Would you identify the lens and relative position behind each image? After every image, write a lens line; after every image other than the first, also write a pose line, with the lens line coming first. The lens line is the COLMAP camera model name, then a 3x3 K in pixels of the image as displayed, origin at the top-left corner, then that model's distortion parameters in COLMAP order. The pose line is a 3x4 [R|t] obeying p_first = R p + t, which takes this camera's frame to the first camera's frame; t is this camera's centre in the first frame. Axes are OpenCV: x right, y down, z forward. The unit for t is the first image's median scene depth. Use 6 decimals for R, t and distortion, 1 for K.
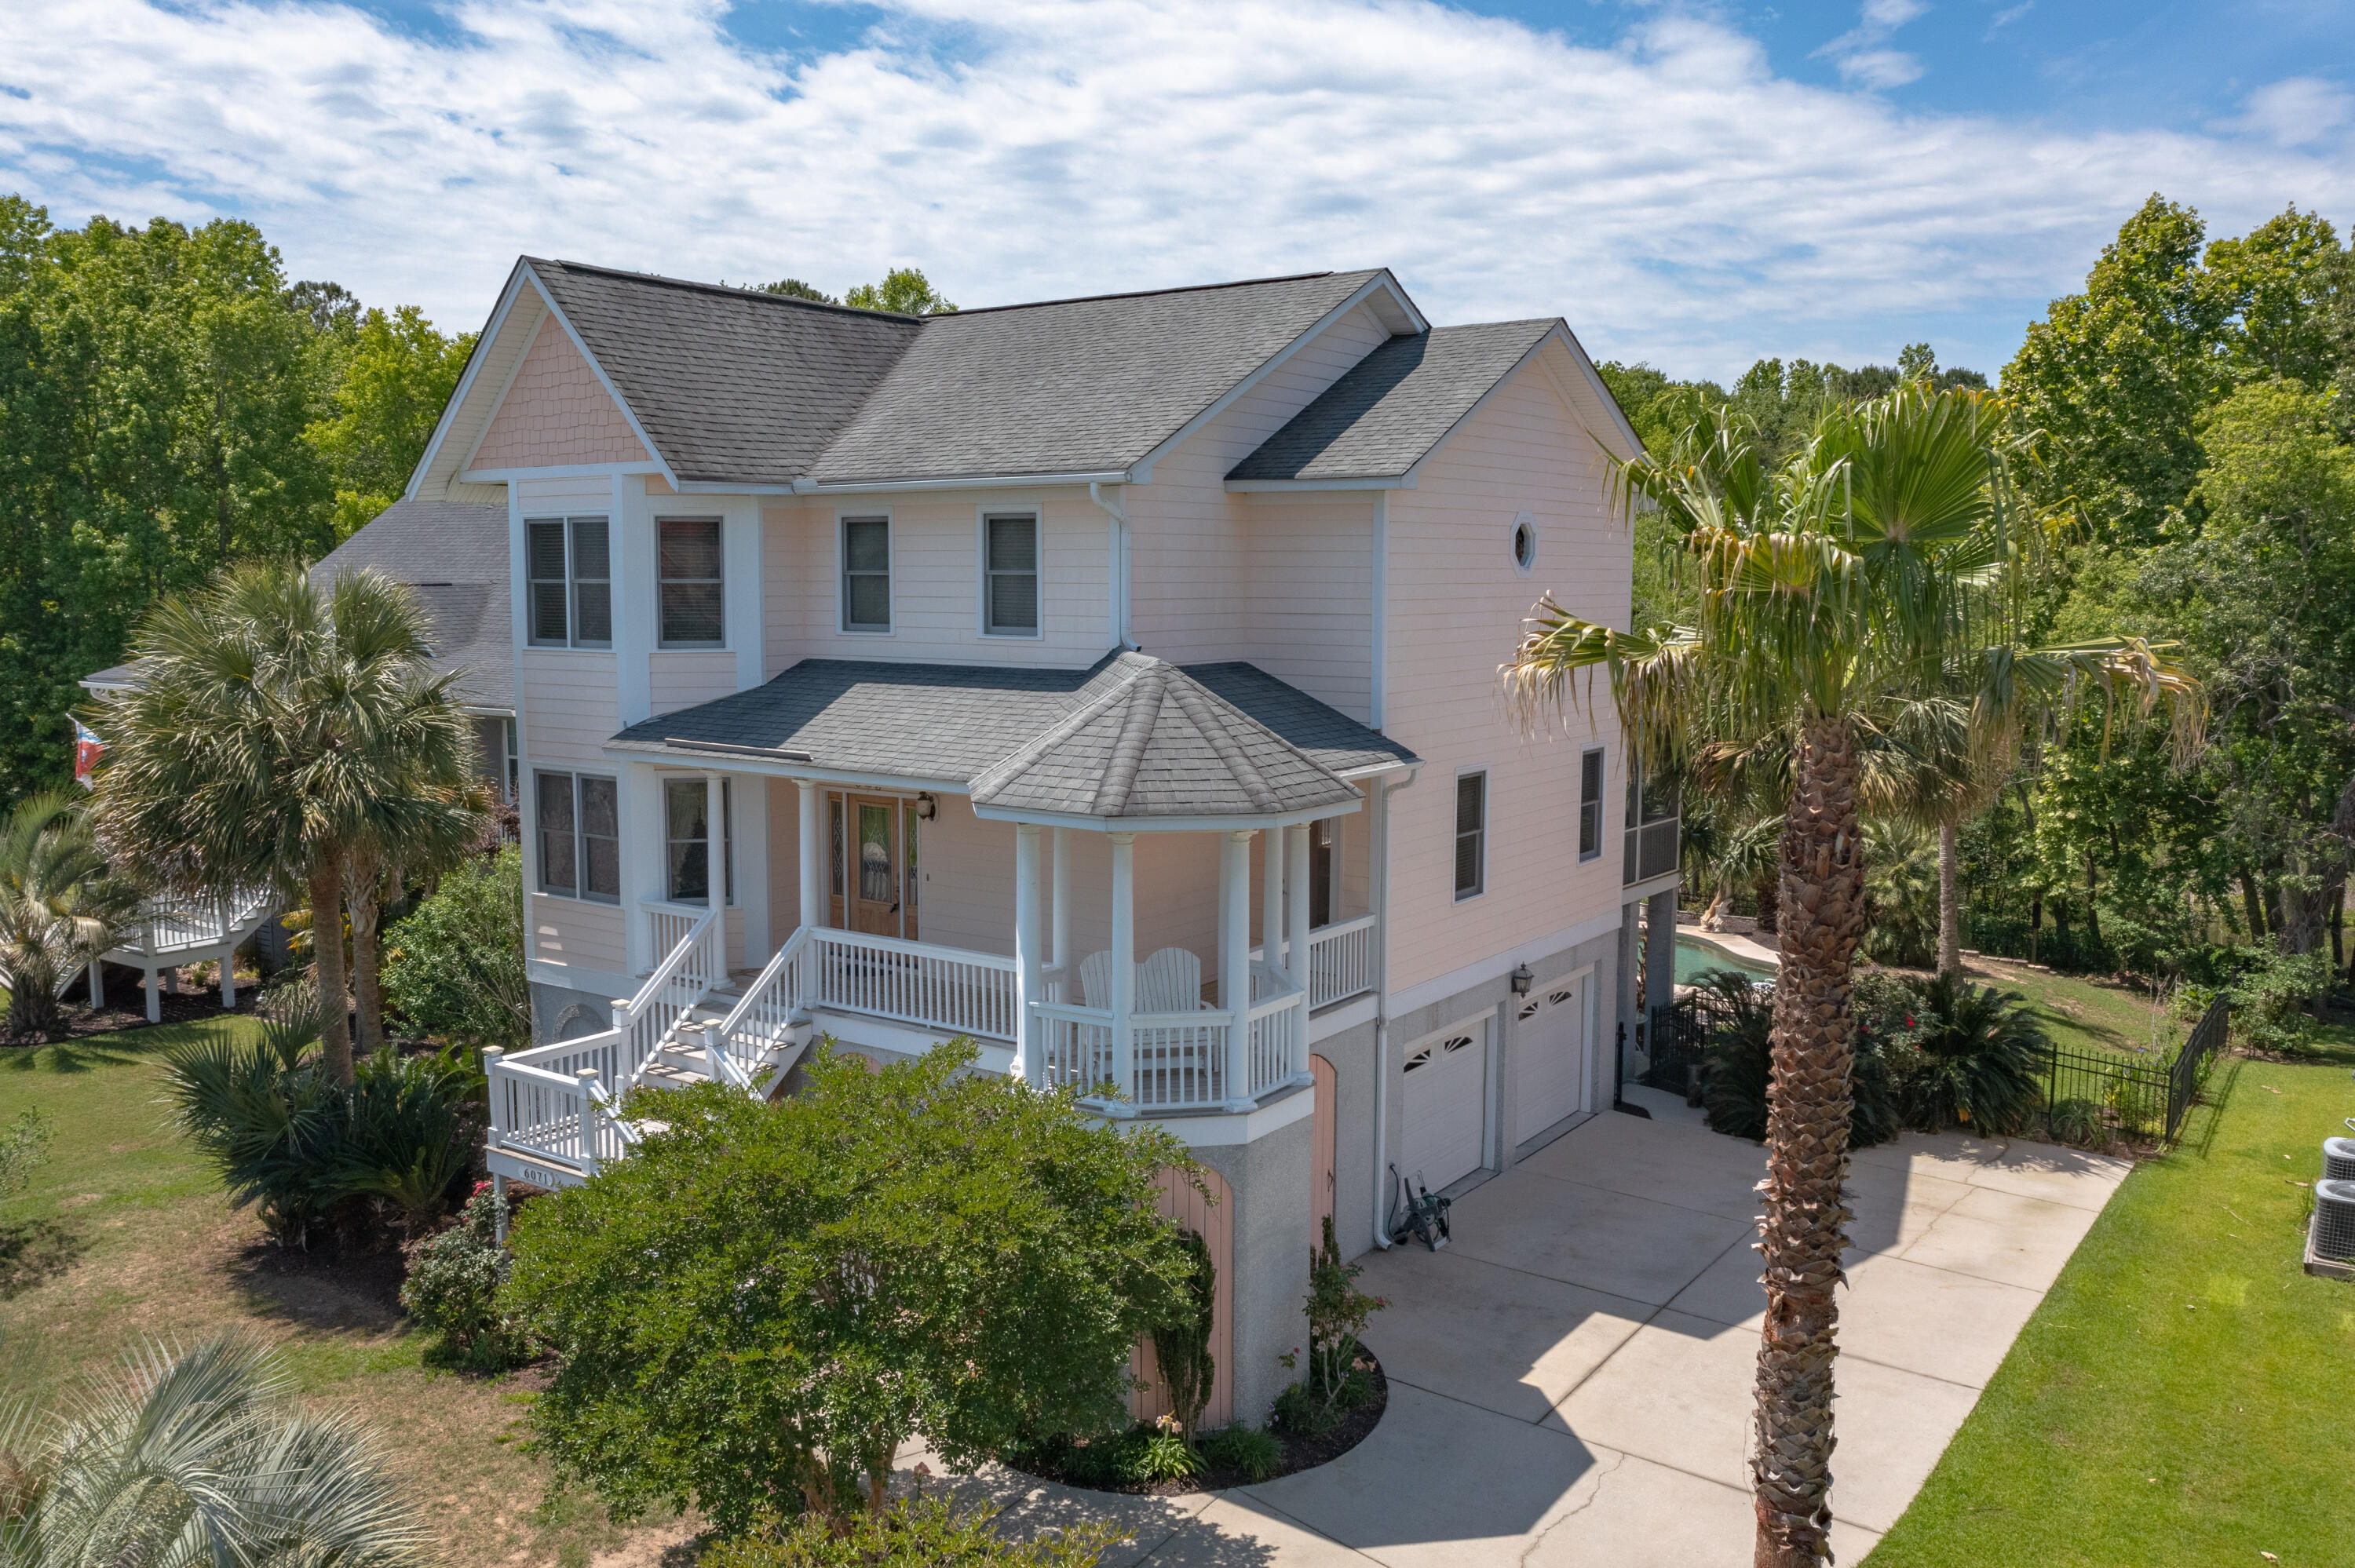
lens RADIAL K [[1851.8, 0, 1174.7], [0, 1851.8, 785.7], [0, 0, 1]] dist [-0.006174, -0.008563]
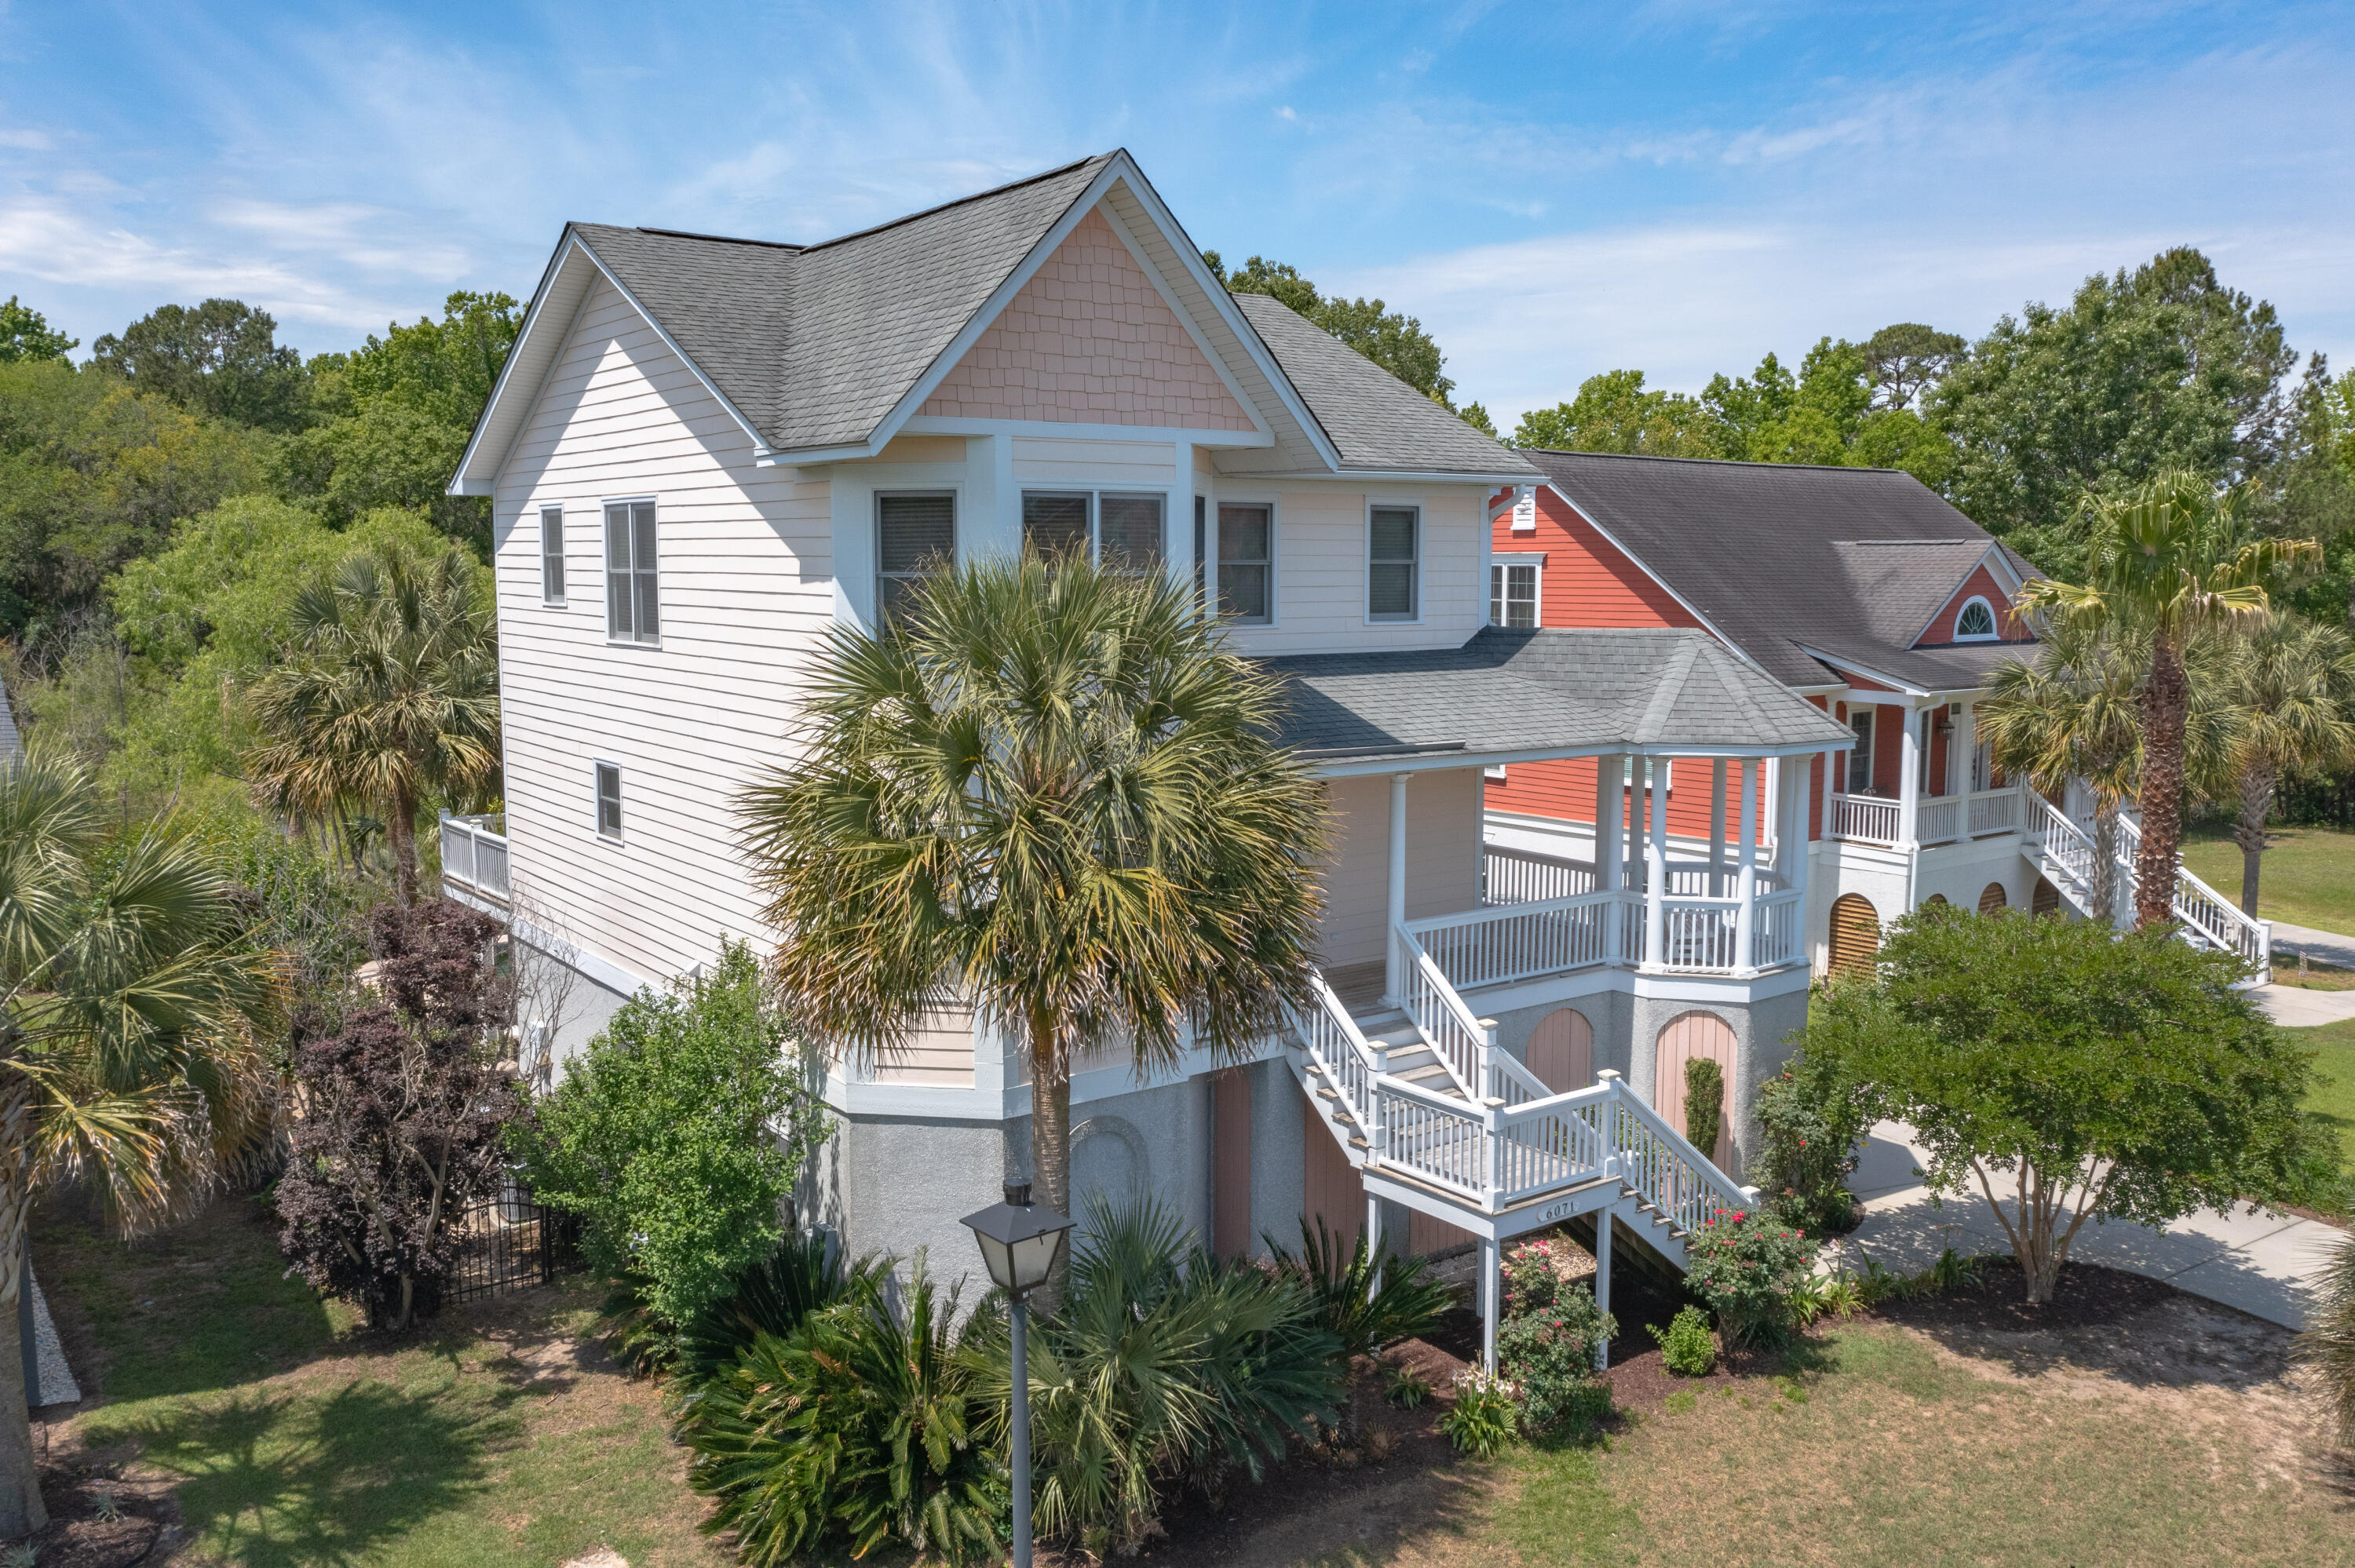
lens RADIAL K [[1851.8, 0, 1186.7], [0, 1851.8, 779.2], [0, 0, 1]] dist [-0.006174, -0.008563]
pose [[0.318359, -0.112080, 0.941321, -1.085783], [0.106274, 0.990946, 0.082046, -0.087017], [-0.941995, 0.073918, 0.327387, 0.738587]]
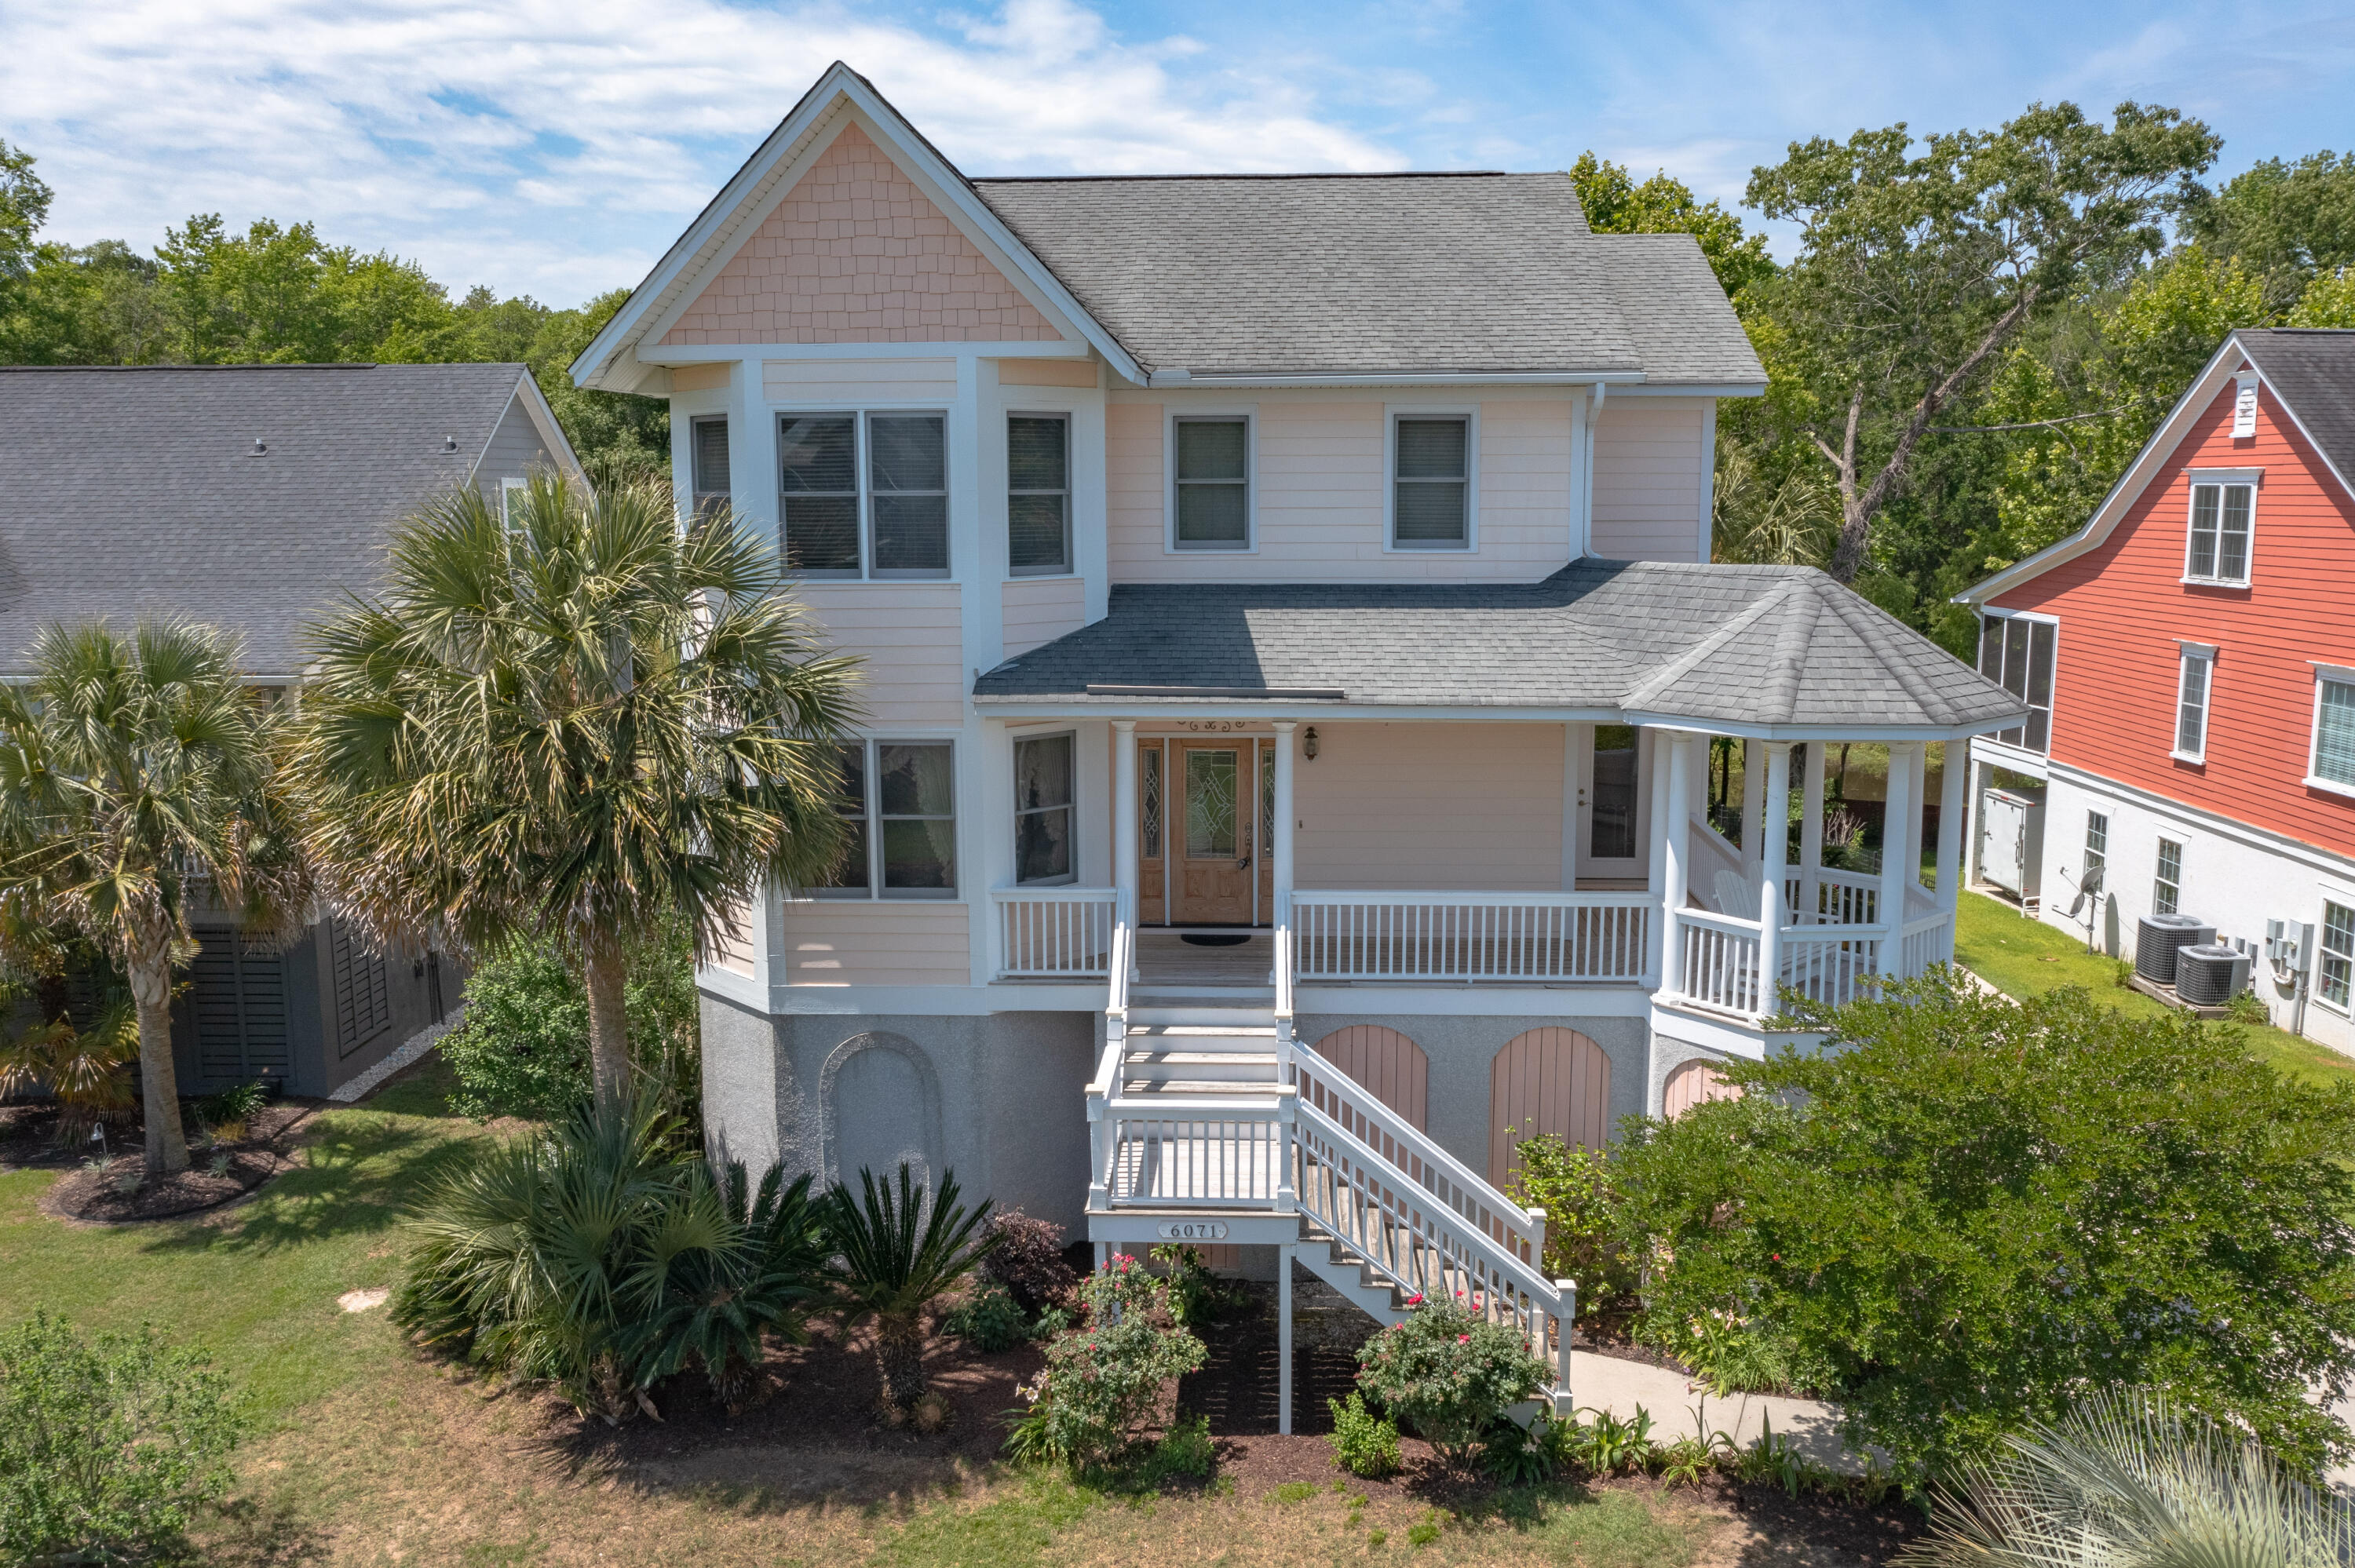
lens RADIAL K [[1851.8, 0, 1181.6], [0, 1851.8, 781.4], [0, 0, 1]] dist [-0.006174, -0.008563]
pose [[0.843521, -0.088671, 0.529727, -0.656494], [0.064522, 0.995865, 0.063956, -0.031959], [-0.533207, -0.019769, 0.845754, 0.278387]]
